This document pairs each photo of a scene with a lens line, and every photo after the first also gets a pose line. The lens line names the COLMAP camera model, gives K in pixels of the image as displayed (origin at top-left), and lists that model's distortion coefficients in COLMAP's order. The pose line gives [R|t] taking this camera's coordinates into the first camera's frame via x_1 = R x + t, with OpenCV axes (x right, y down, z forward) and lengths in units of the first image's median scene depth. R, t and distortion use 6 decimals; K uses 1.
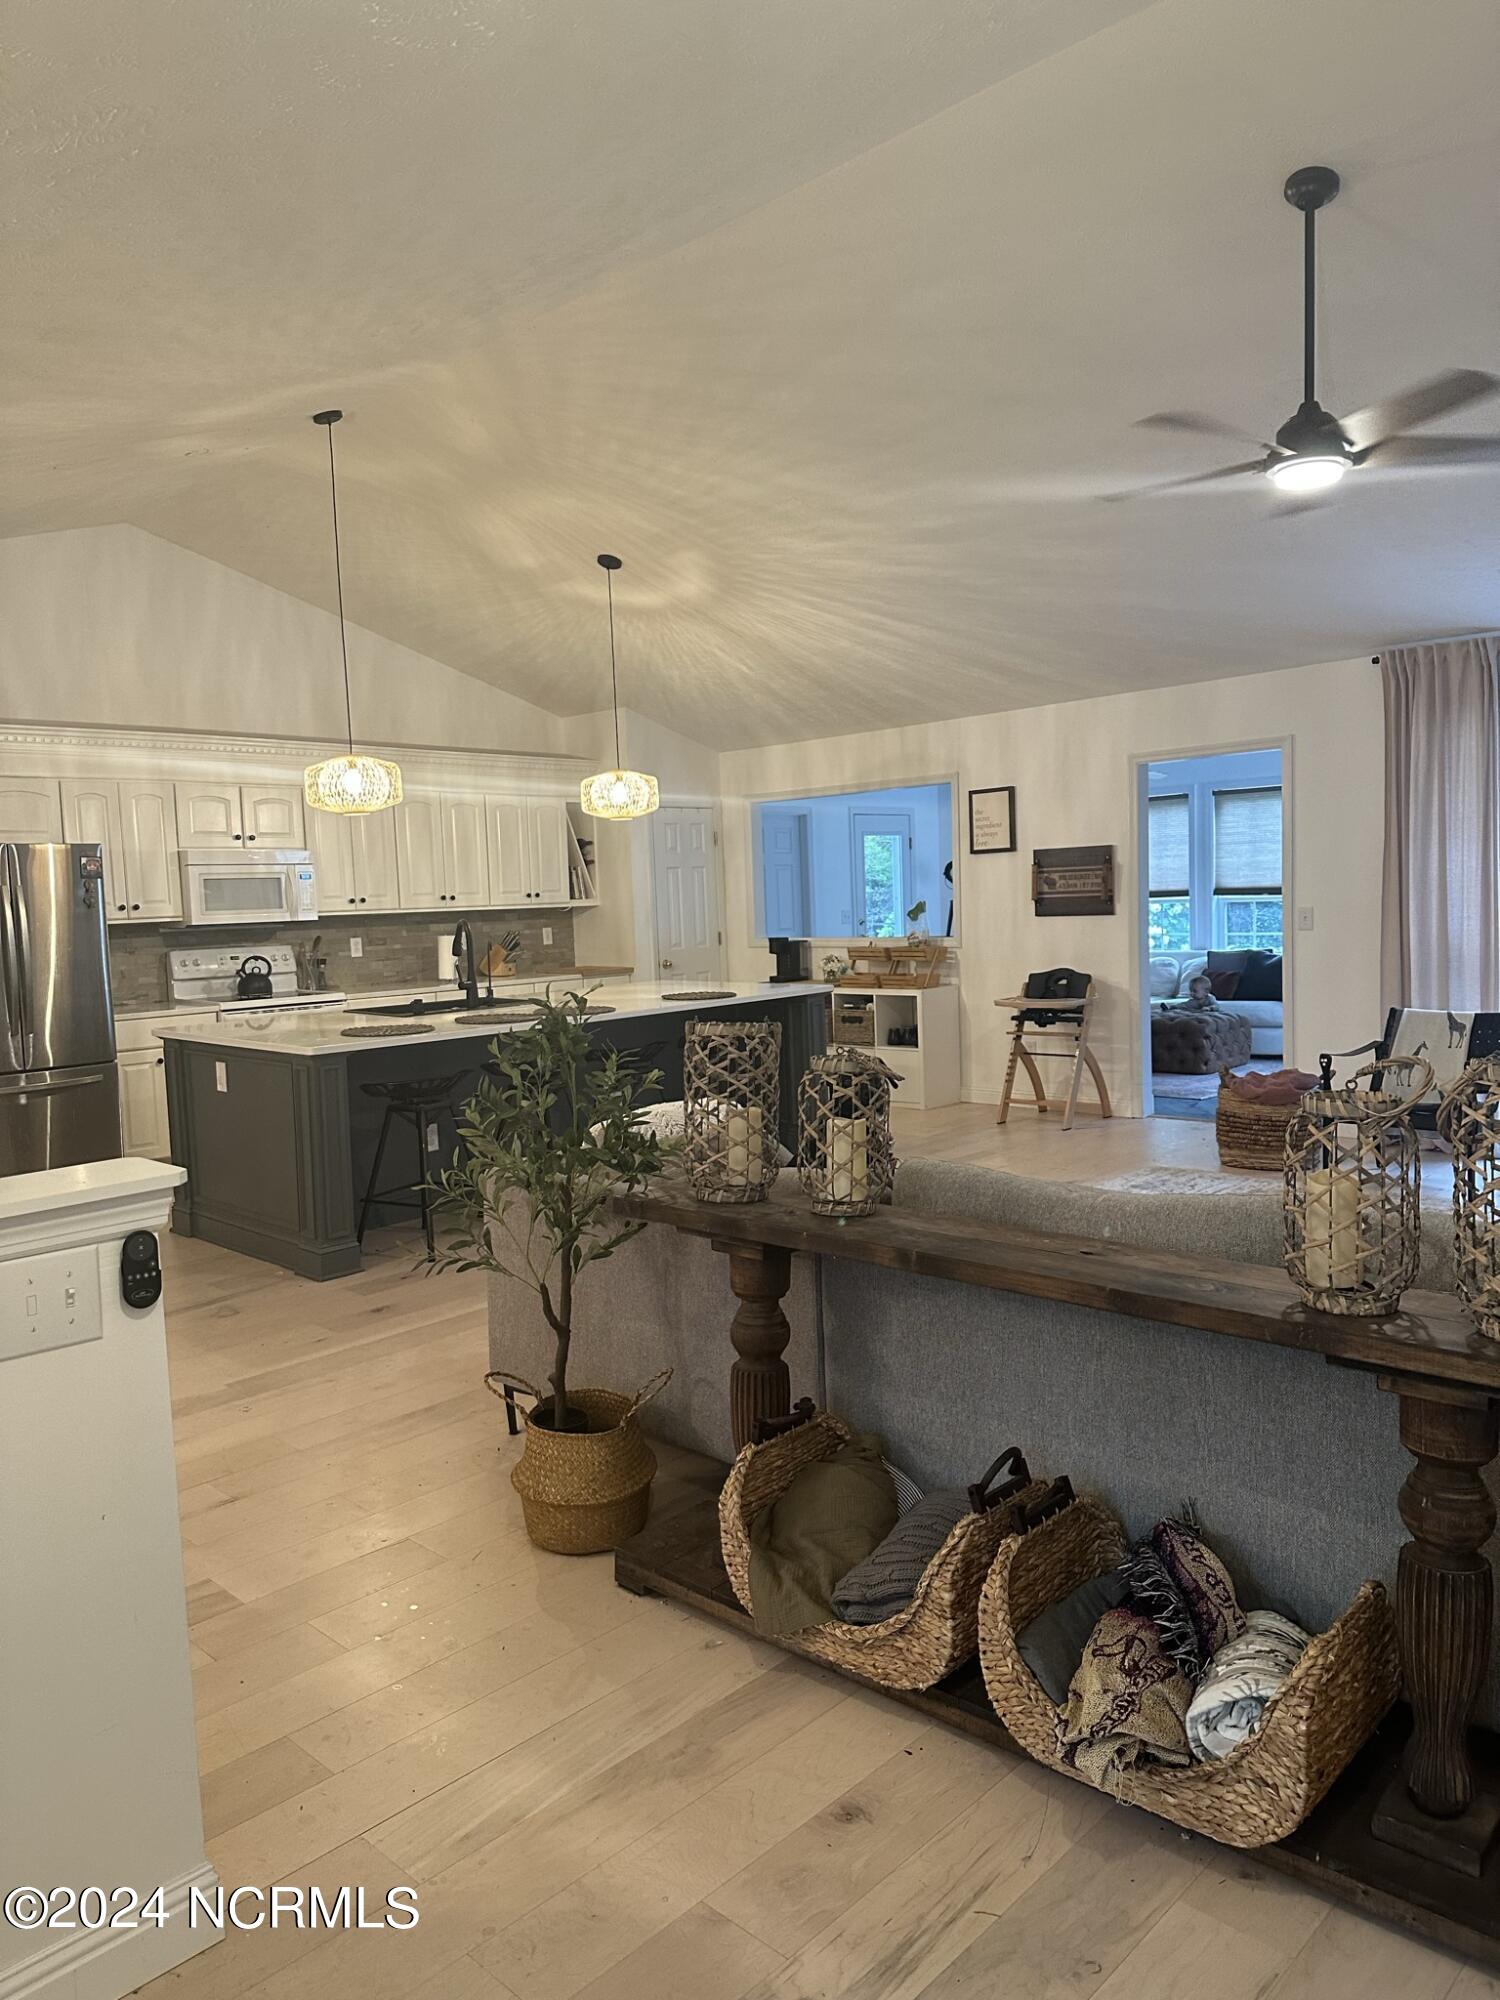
lens RADIAL K [[1406.6, 0, 745.0], [0, 1406.6, 1004.7], [0, 0, 1]] dist [0.059955, 0.000846]
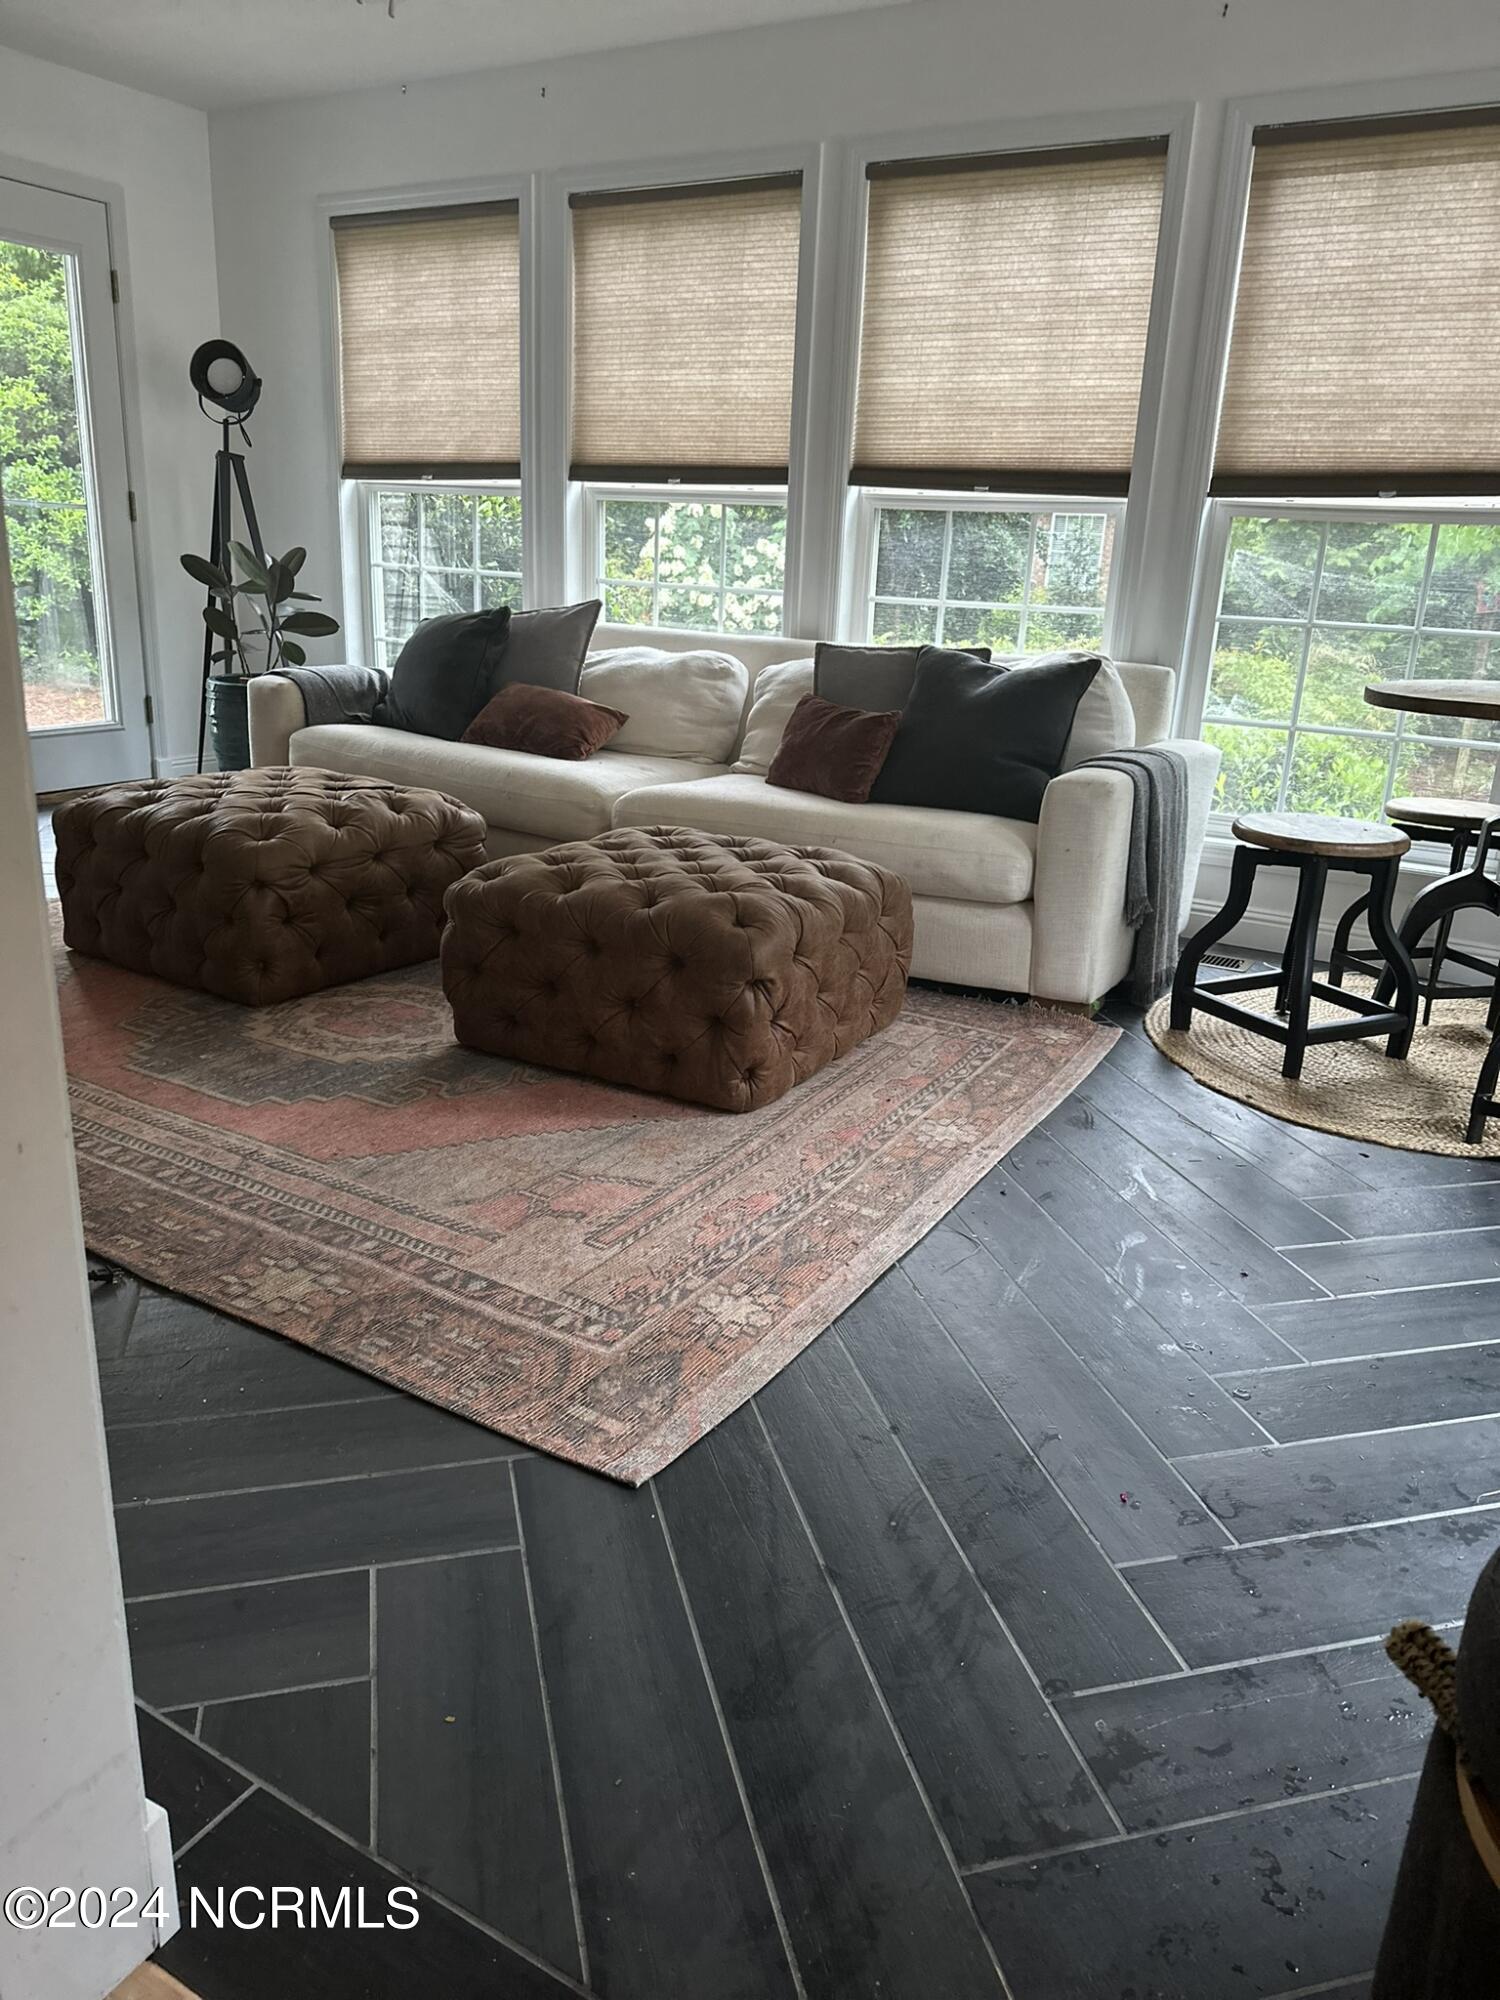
lens RADIAL K [[1406.6, 0, 753.3], [0, 1406.6, 1001.5], [0, 0, 1]] dist [0.059955, 0.000846]
pose [[0.971080, 0.003142, 0.238733, 0.221930], [-0.057464, 0.973595, 0.220930, -0.027068], [-0.231736, -0.228259, 0.945620, 0.634428]]
